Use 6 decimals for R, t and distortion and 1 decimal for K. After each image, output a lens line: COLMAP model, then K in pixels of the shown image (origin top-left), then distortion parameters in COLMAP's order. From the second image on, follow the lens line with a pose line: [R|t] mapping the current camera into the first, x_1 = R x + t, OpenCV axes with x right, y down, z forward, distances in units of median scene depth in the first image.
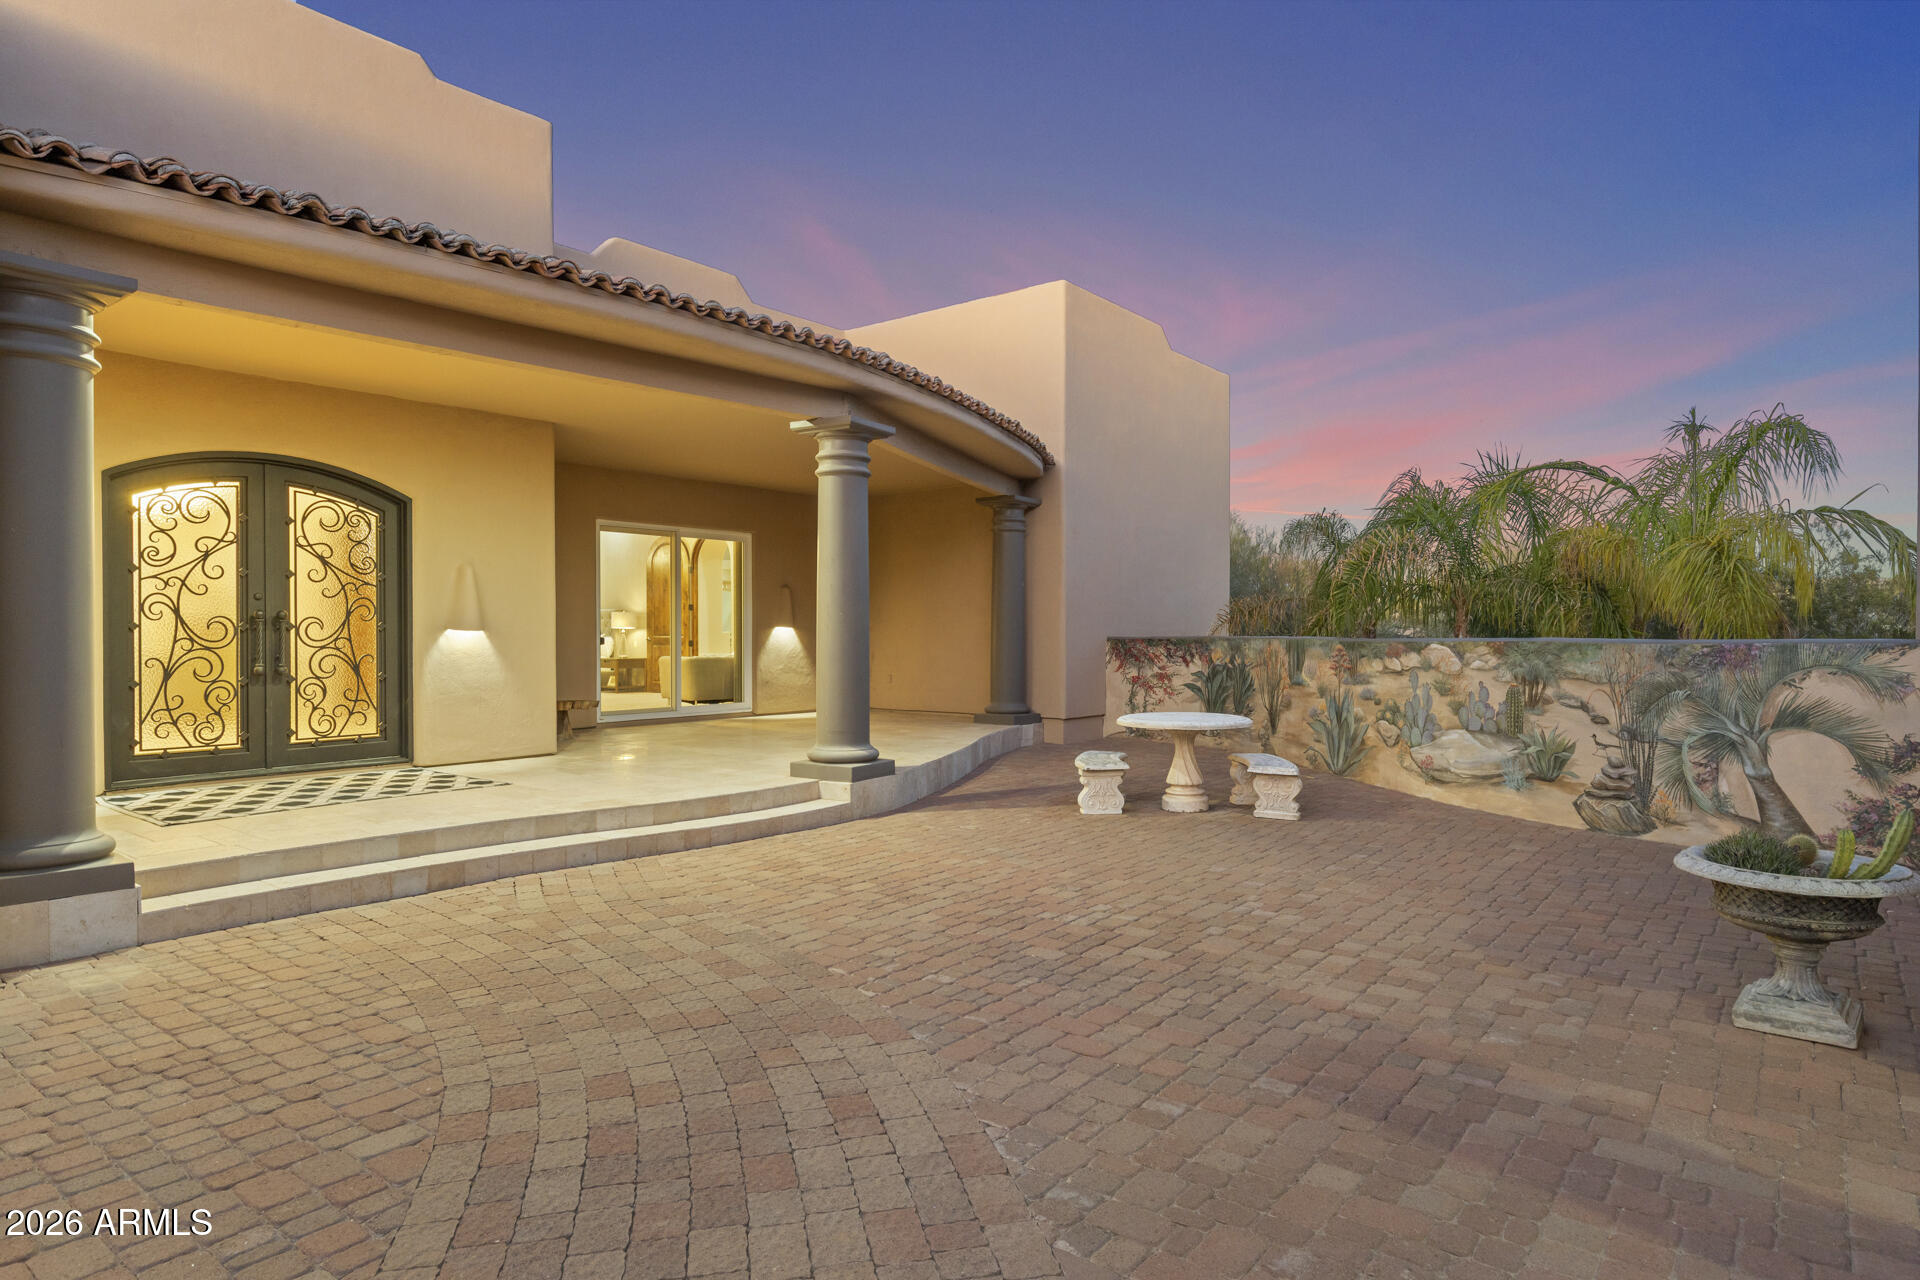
lens RADIAL K [[1108.3, 0, 960.0], [0, 1108.3, 640.0], [0, 0, 1]] dist [0.002689, 0.001048]
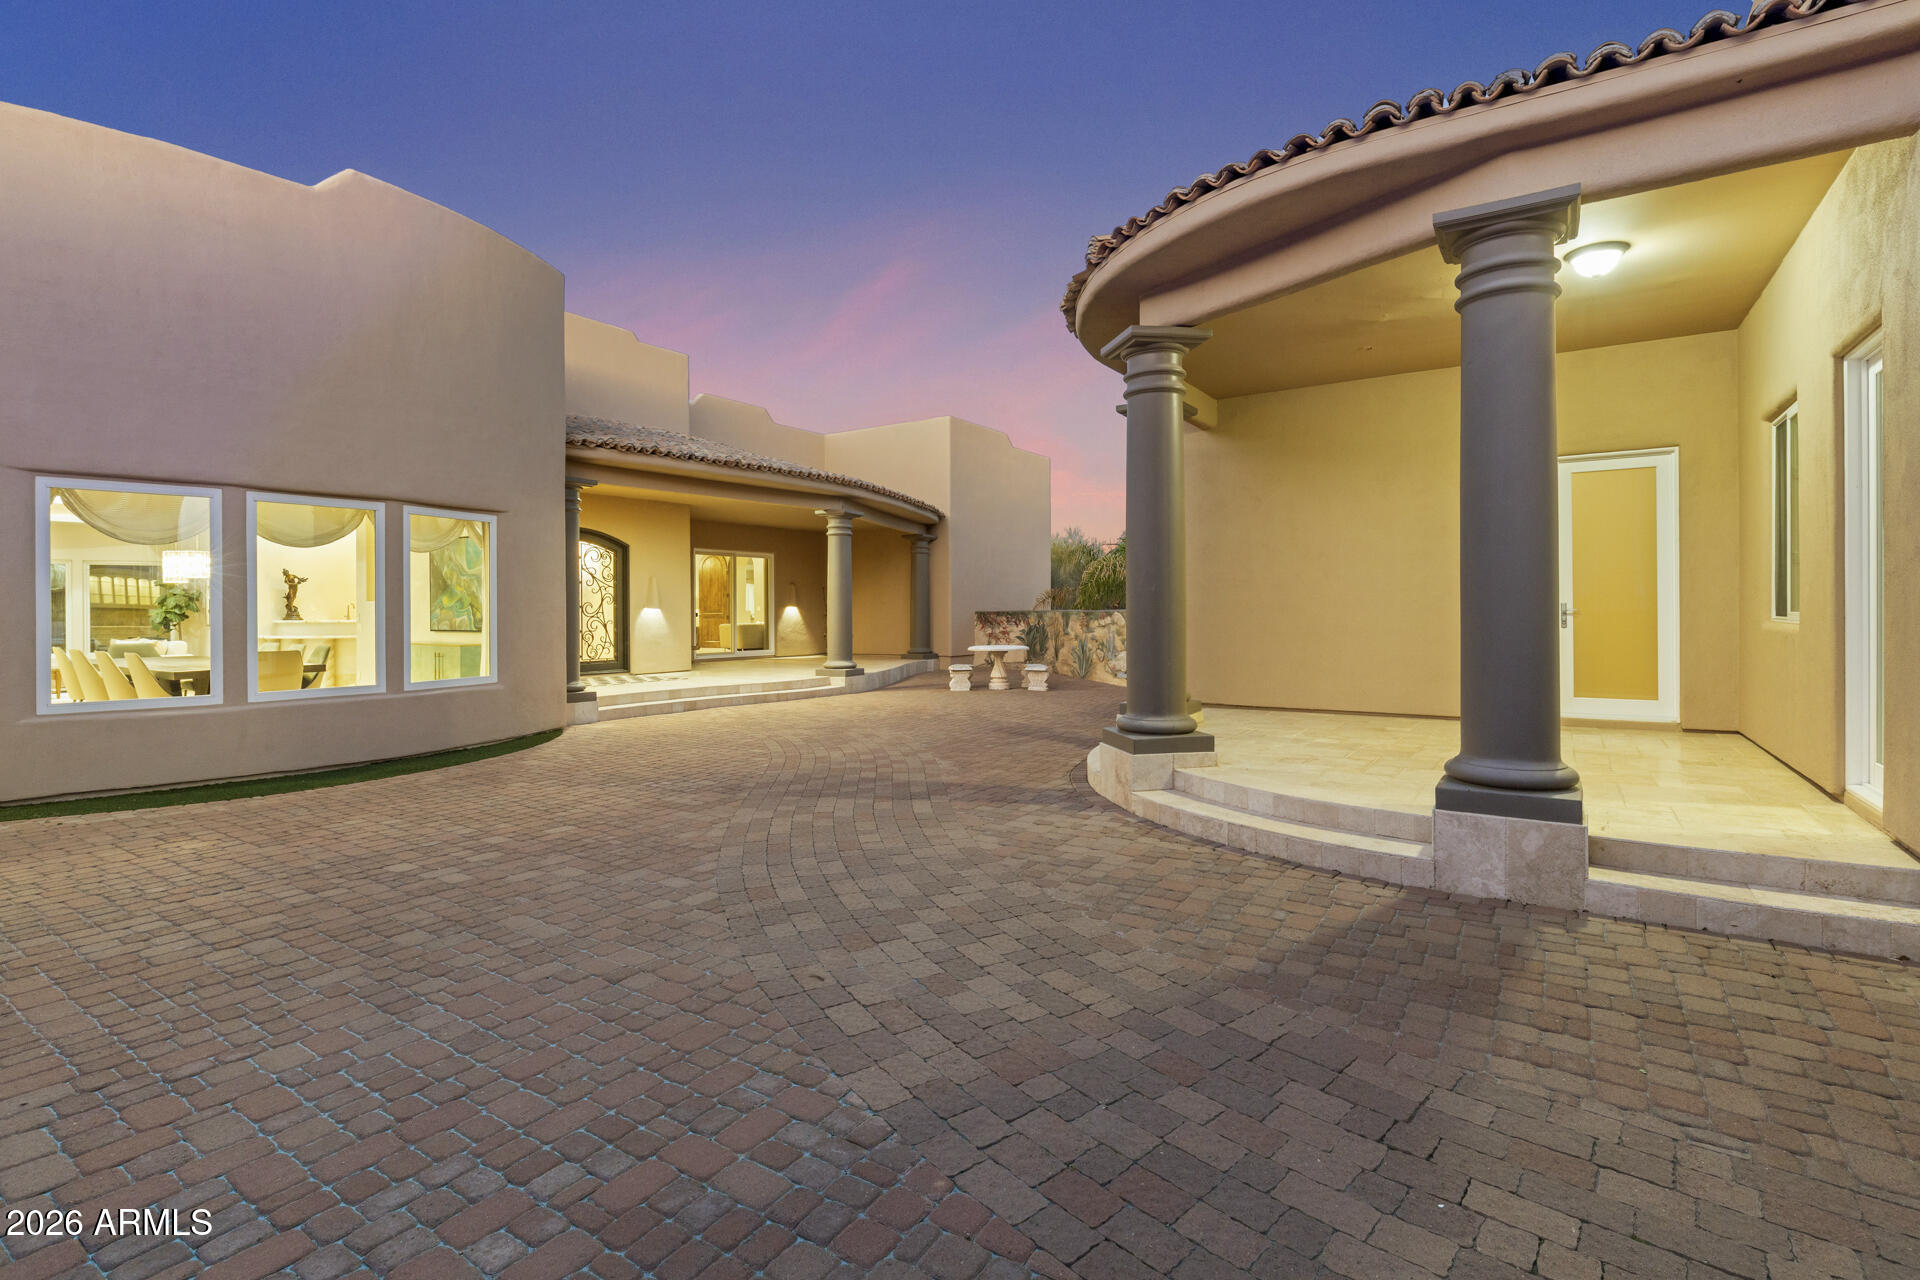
lens RADIAL K [[891.8, 0, 955.2], [0, 891.8, 612.5], [0, 0, 1]] dist [-0.000144, 0.000024]
pose [[0.997190, -0.005773, 0.074693, -0.011959], [0.006236, 0.999963, -0.005968, 0.012402], [-0.074656, 0.006417, 0.997189, -0.707300]]
